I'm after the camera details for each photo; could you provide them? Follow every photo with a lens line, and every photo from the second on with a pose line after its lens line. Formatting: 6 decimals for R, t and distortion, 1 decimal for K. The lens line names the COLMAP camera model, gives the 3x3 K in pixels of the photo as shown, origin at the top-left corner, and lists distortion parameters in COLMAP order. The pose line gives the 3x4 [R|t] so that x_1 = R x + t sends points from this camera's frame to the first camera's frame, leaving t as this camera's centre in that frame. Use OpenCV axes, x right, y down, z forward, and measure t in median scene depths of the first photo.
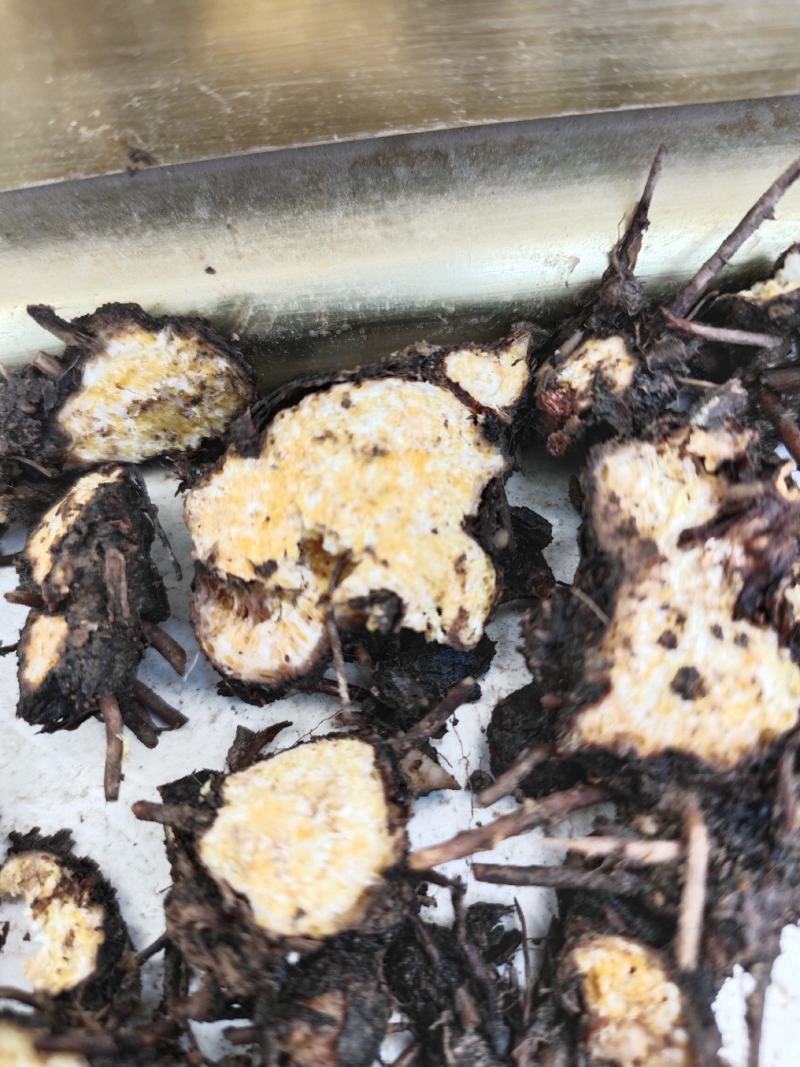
lens RADIAL K [[830.0, 0, 399.3], [0, 830.0, 538.0], [0, 0, 1]] dist [-0.034638, -0.006461]
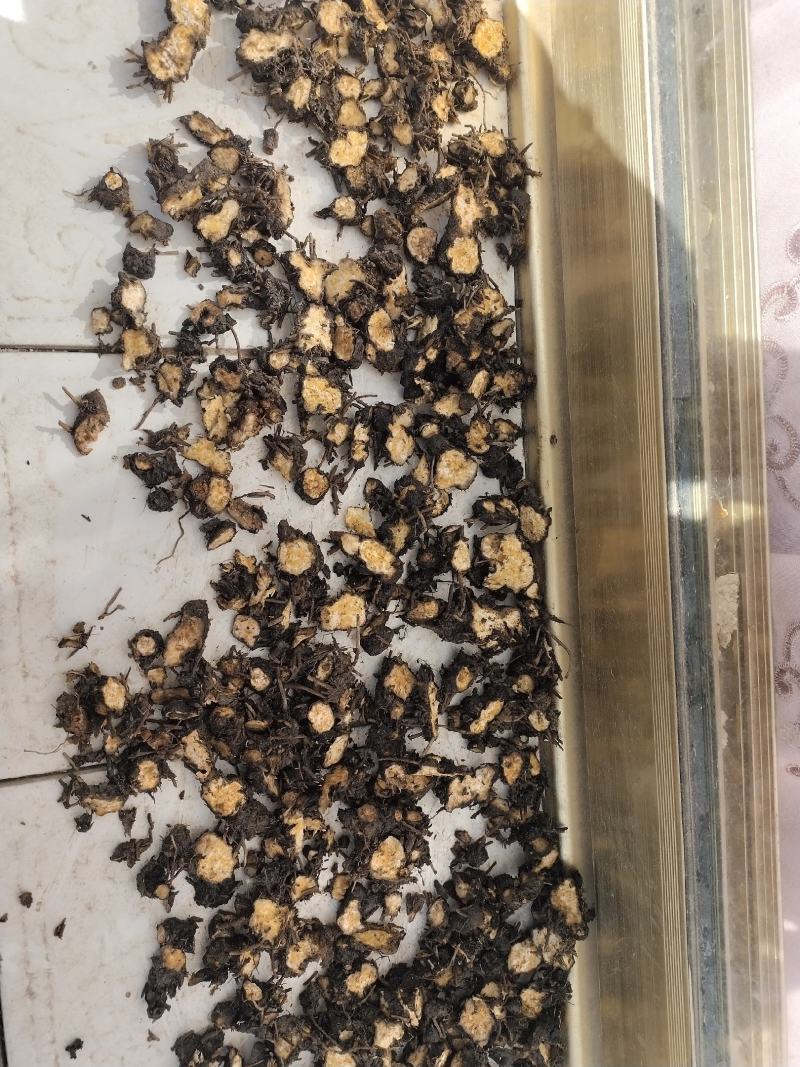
lens RADIAL K [[804.7, 0, 400.4], [0, 804.7, 538.7], [0, 0, 1]] dist [0.033022, -0.041339]
pose [[-0.060821, 0.996023, 0.065101, -0.521285], [-0.995019, -0.055340, -0.082917, 1.119474], [-0.078984, -0.069819, 0.994428, -4.139457]]
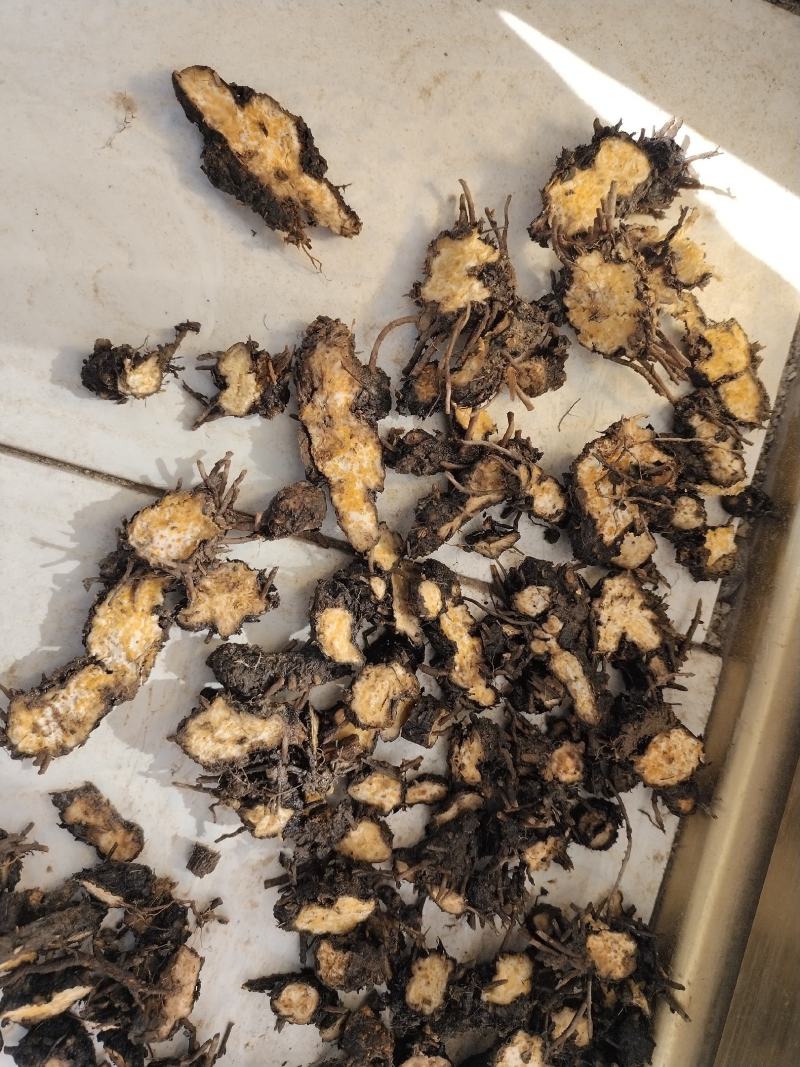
lens RADIAL K [[804.7, 0, 400.4], [0, 804.7, 538.7], [0, 0, 1]] dist [0.033022, -0.041339]
pose [[-0.380769, 0.923577, 0.044952, -3.792785], [-0.916062, -0.383396, 0.117630, 1.114689], [0.125875, 0.003611, 0.992040, -1.748956]]
